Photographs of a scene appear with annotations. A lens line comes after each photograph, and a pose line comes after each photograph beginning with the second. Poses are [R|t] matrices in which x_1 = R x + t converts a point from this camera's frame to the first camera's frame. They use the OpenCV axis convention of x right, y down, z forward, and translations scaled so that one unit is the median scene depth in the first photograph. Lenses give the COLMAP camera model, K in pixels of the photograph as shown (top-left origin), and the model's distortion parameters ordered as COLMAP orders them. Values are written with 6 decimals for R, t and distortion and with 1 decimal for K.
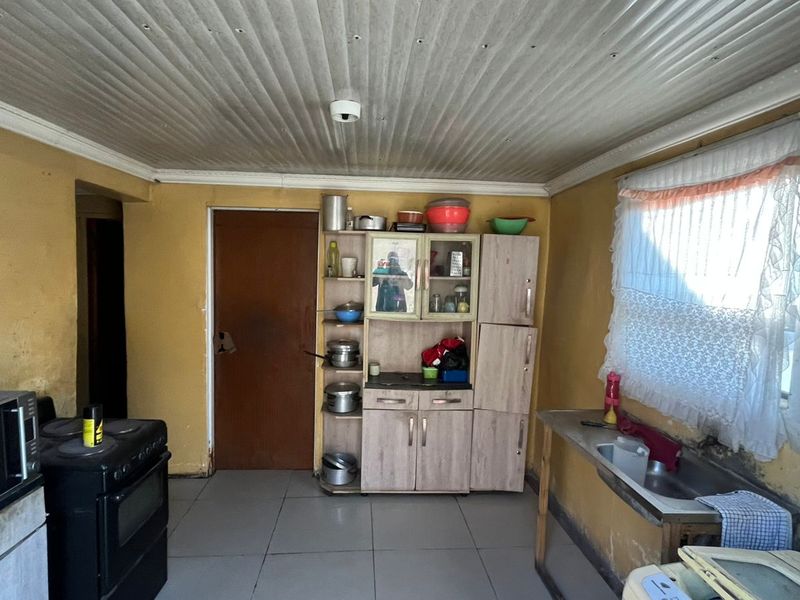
lens RADIAL K [[435.2, 0, 397.4], [0, 435.2, 300.3], [0, 0, 1]] dist [-0.010701, 0.003694]
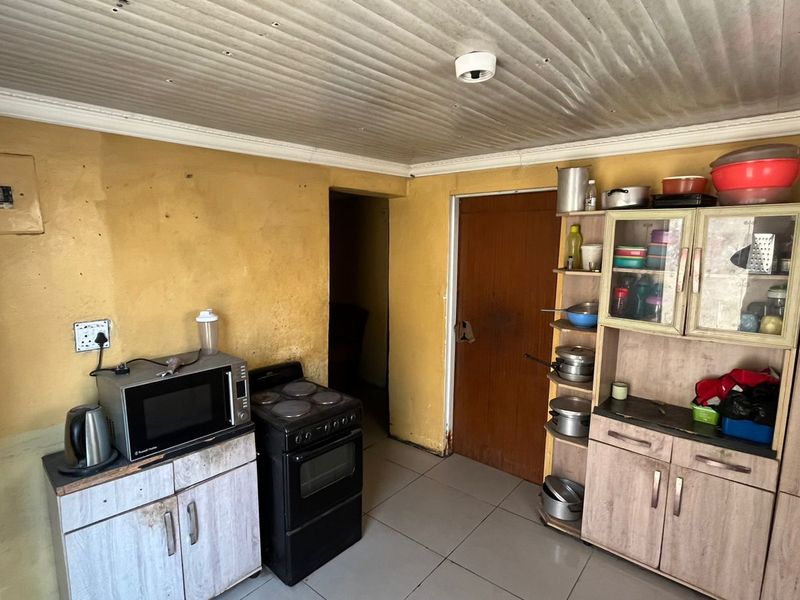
lens RADIAL K [[435.2, 0, 399.2], [0, 435.2, 301.4], [0, 0, 1]] dist [-0.010701, 0.003694]
pose [[0.708702, 0.076651, -0.701331, 0.205845], [-0.036455, 0.996731, 0.072098, -0.041671], [0.704565, -0.025530, 0.709180, 0.201859]]
